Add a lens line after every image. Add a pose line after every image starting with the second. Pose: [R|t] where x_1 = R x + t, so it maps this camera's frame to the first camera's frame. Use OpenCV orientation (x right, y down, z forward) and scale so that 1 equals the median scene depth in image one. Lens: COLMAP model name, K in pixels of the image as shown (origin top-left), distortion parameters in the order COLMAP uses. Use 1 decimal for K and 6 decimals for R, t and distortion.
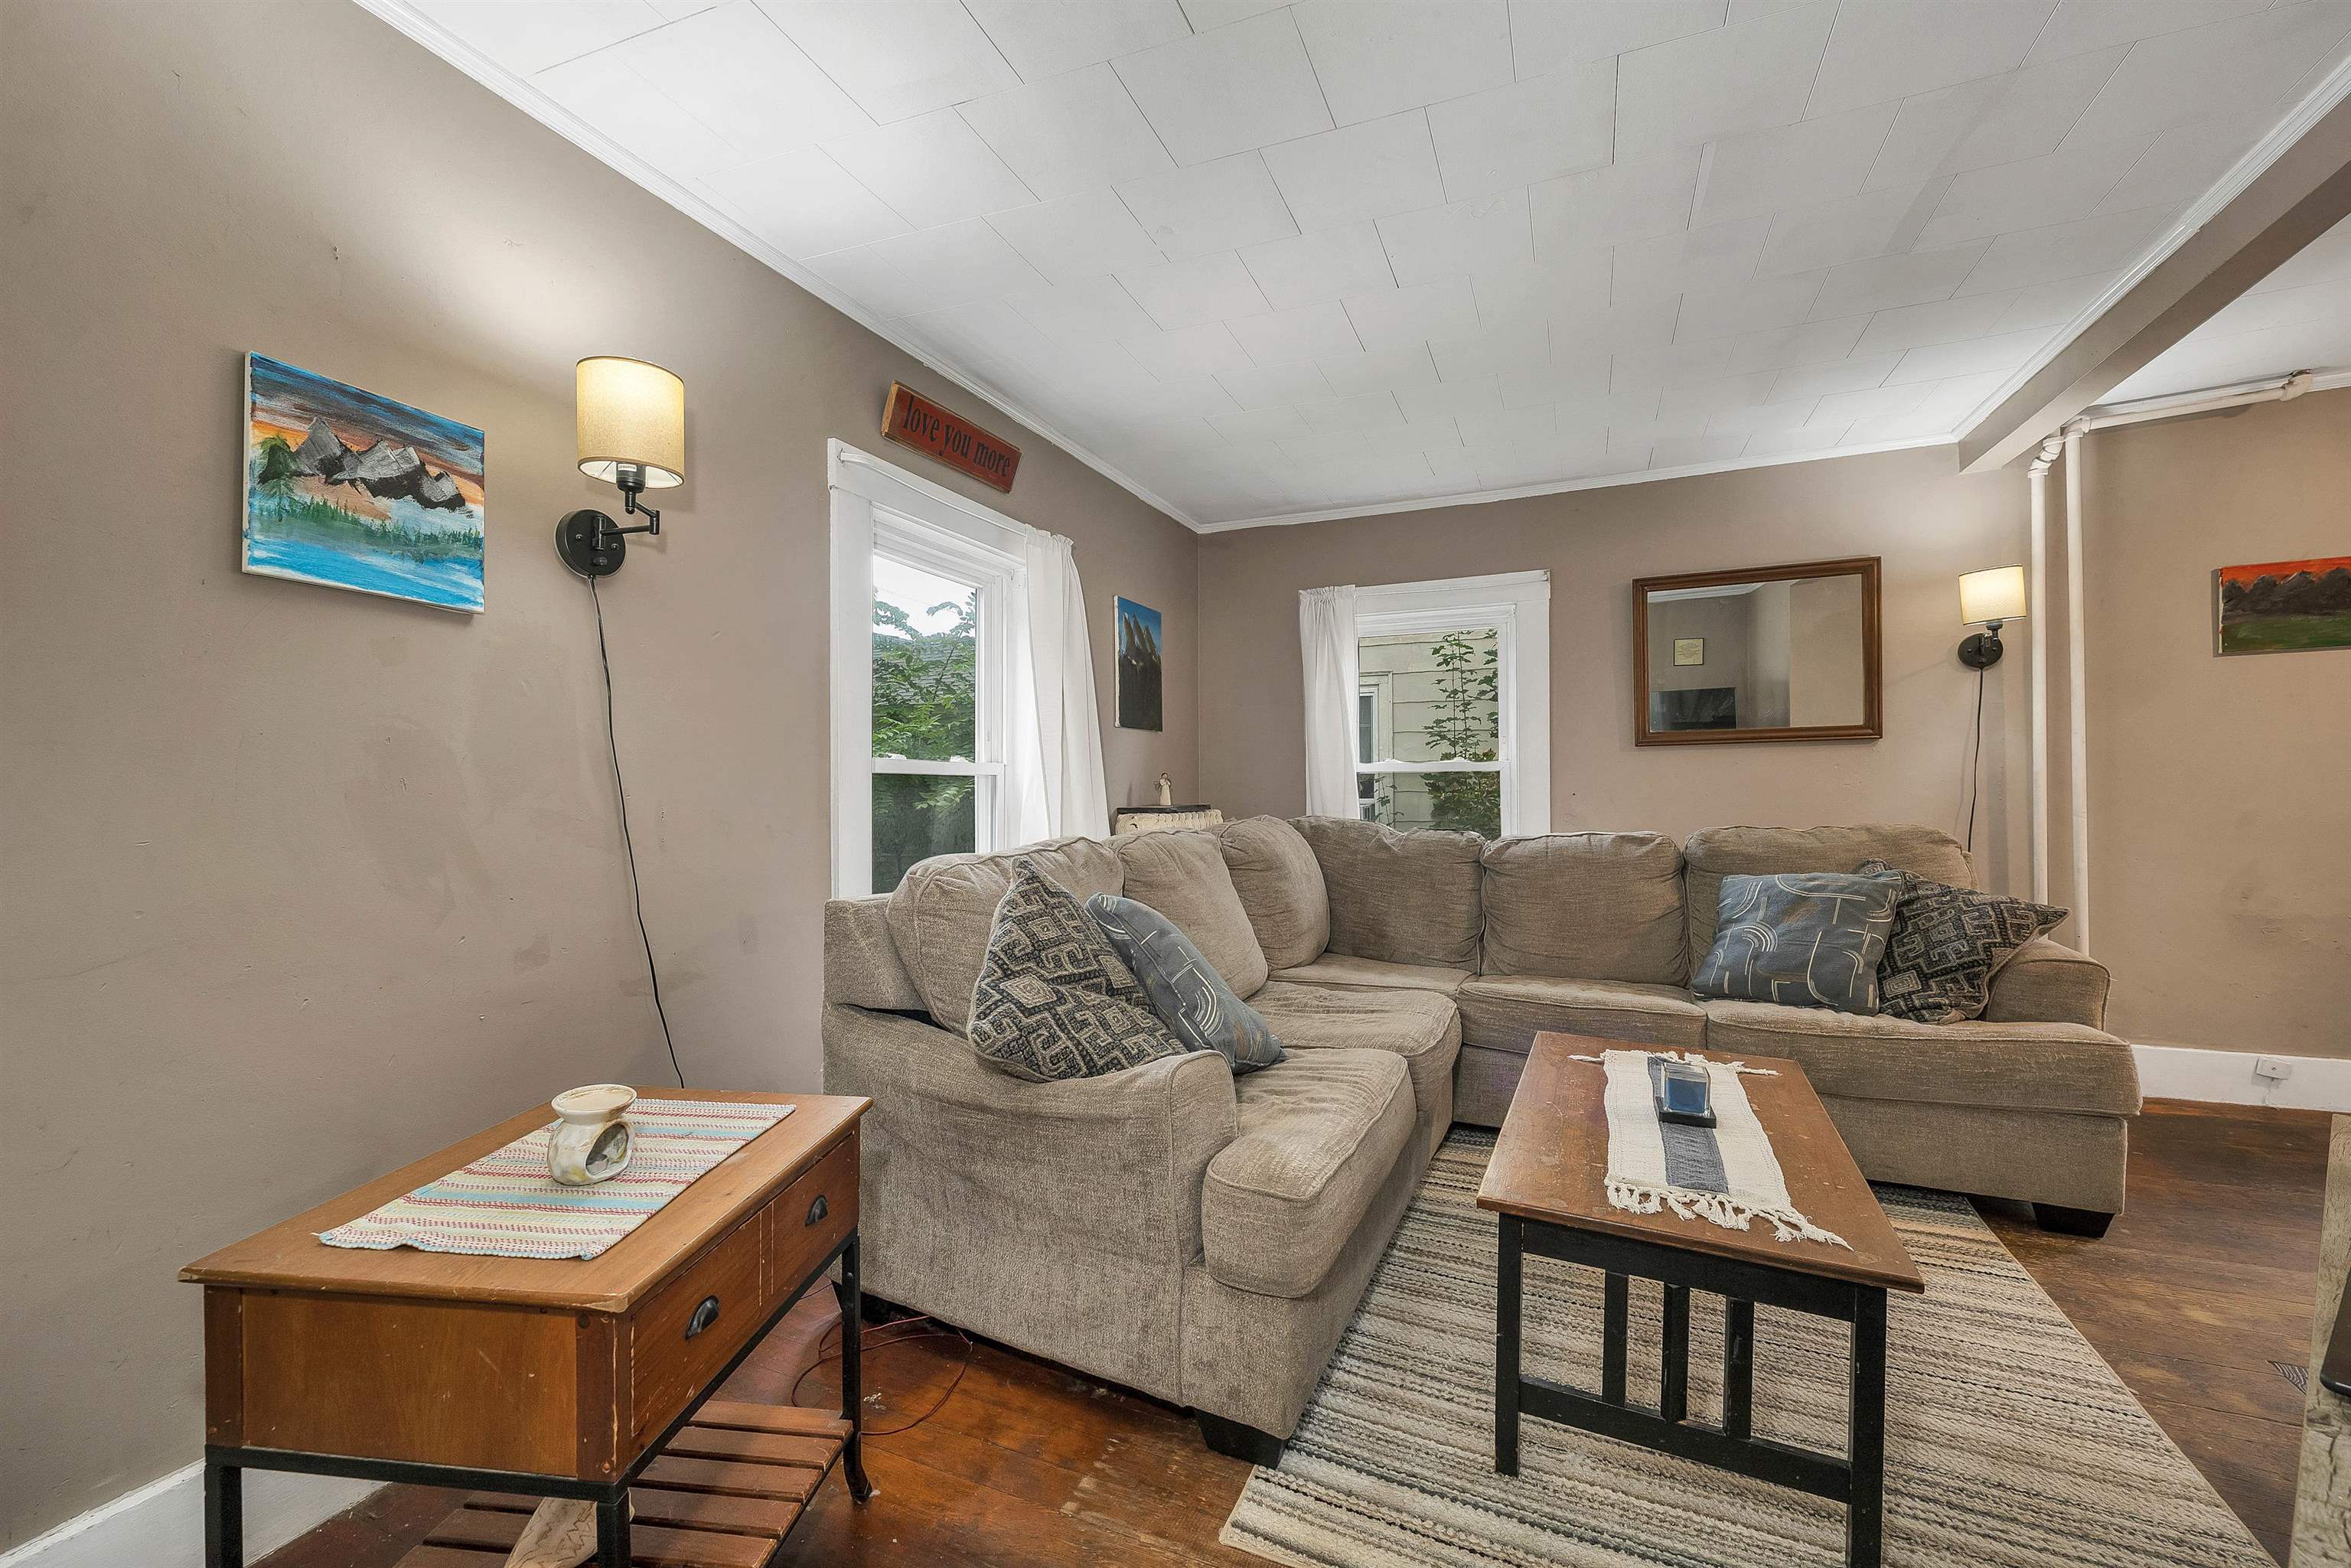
lens RADIAL K [[999.0, 0, 1181.2], [0, 999.0, 776.8], [0, 0, 1]] dist [0.002002, 0.000130]
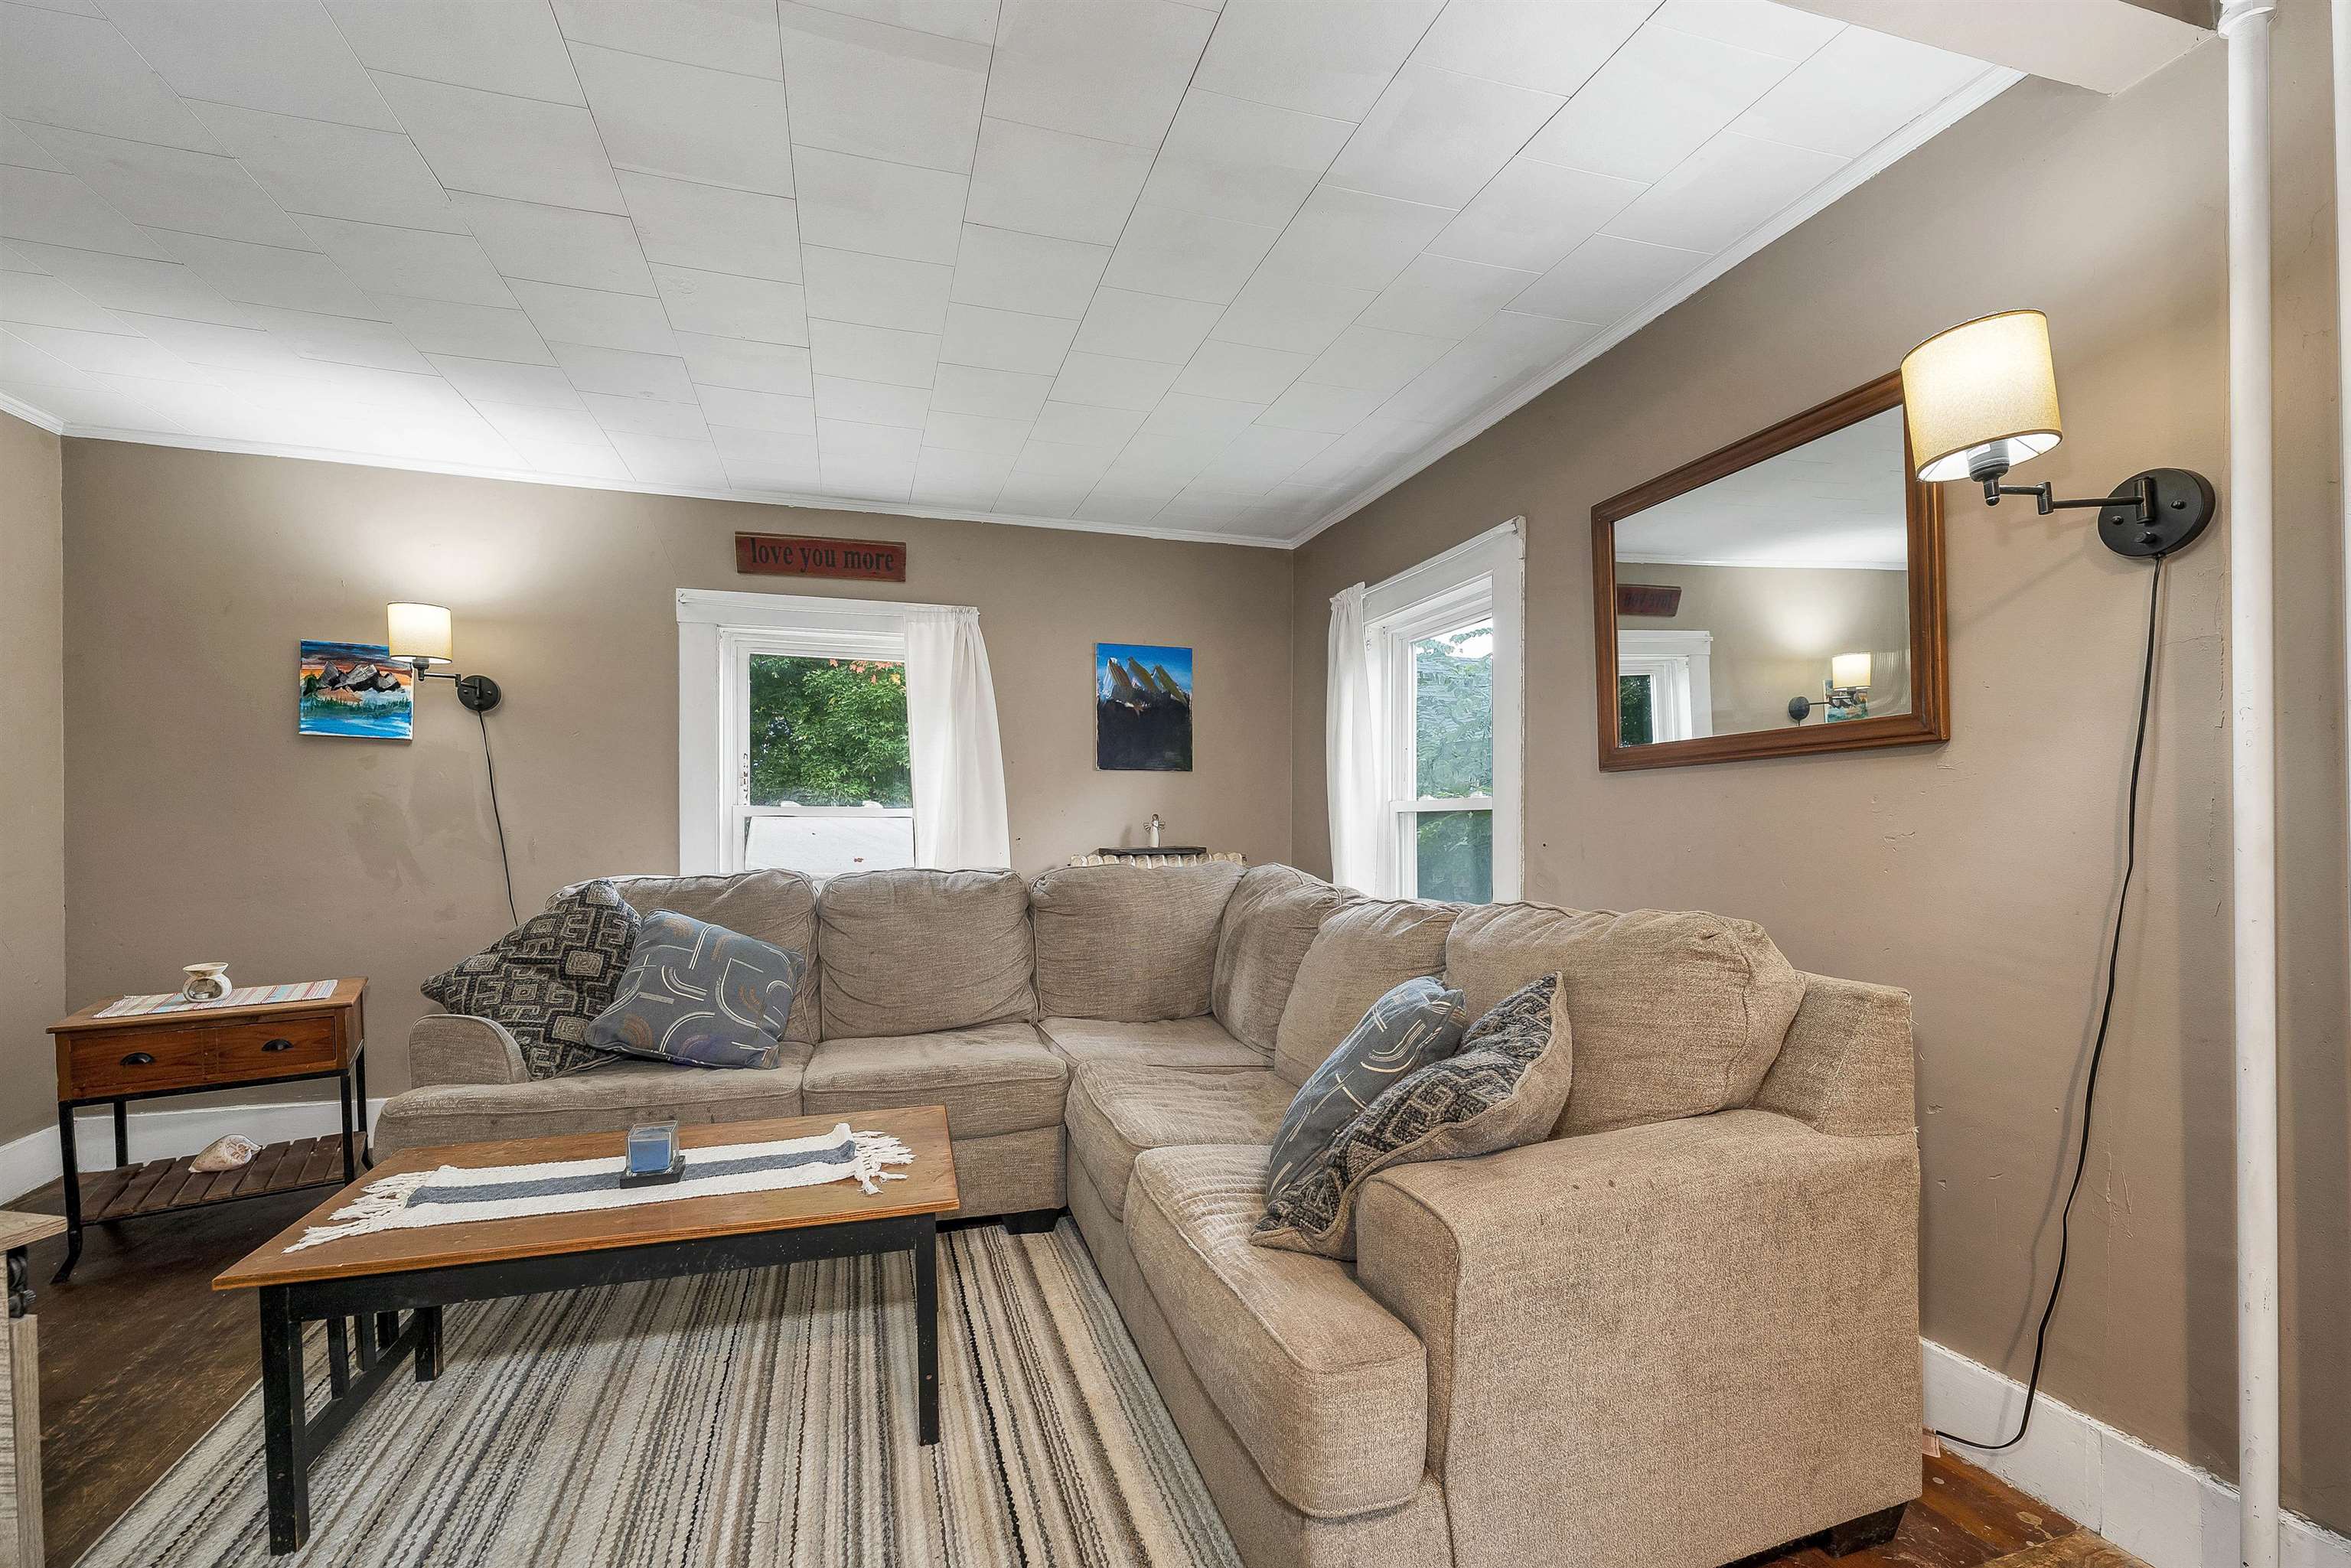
lens RADIAL K [[999.0, 0, 1153.8], [0, 999.0, 826.3], [0, 0, 1]] dist [0.002002, 0.000130]
pose [[0.628310, 0.010801, -0.777888, 1.866768], [0.002635, 0.999868, 0.016011, -0.019292], [0.777959, -0.012109, 0.628199, 0.937882]]
